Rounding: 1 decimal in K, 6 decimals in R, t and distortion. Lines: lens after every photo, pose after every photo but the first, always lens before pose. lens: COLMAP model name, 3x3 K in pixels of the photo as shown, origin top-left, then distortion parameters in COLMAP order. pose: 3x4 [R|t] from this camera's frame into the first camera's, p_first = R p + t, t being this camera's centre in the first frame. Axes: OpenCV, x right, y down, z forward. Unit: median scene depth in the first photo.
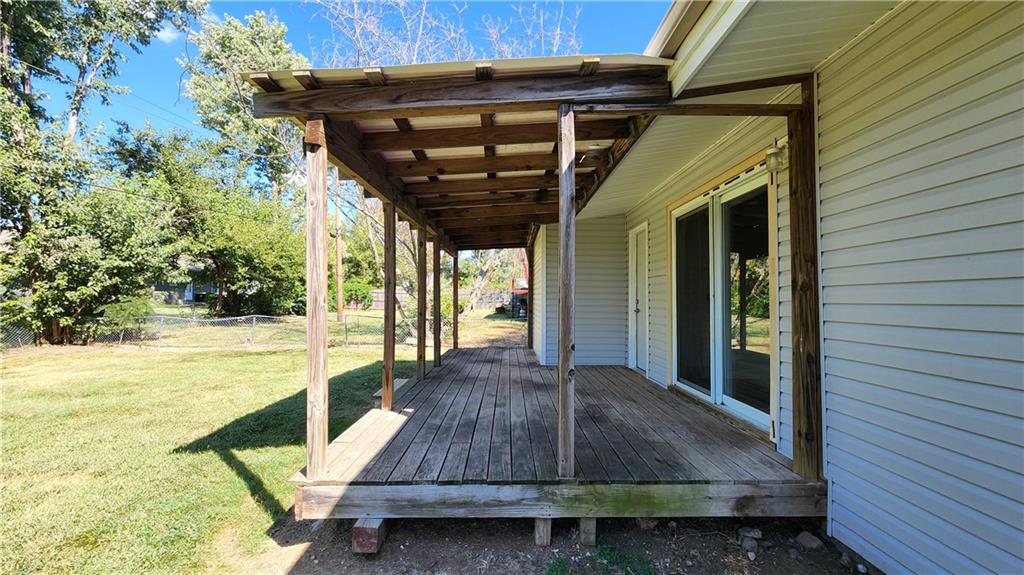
lens RADIAL K [[416.7, 0, 515.2], [0, 416.7, 285.8], [0, 0, 1]] dist [-0.001680, -0.000257]
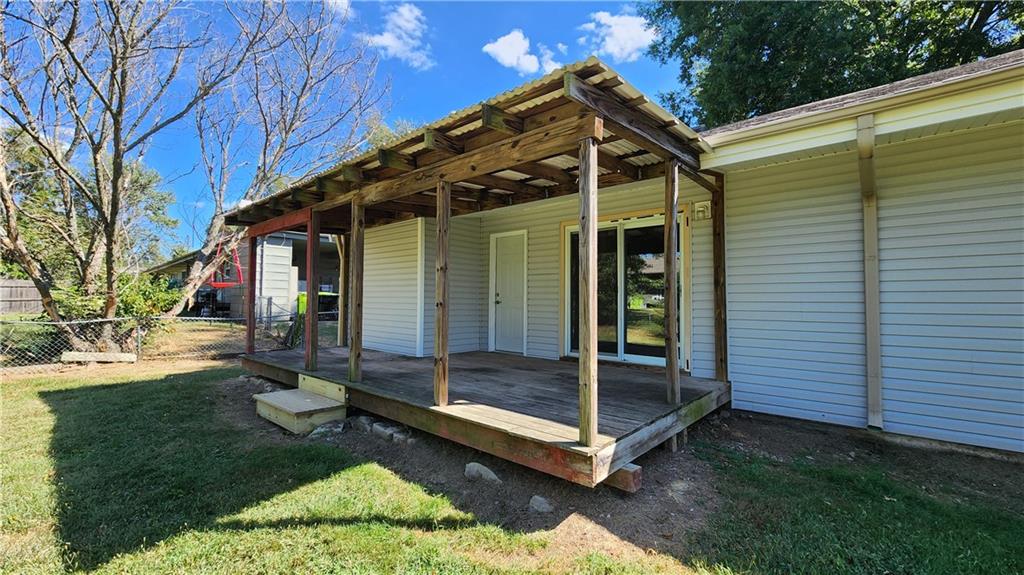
lens RADIAL K [[416.7, 0, 515.2], [0, 416.7, 285.8], [0, 0, 1]] dist [-0.001680, -0.000257]
pose [[0.679272, 0.026044, 0.733424, -1.340118], [-0.028644, 0.999549, -0.008966, 0.053557], [-0.733327, -0.014918, 0.679712, 0.386094]]
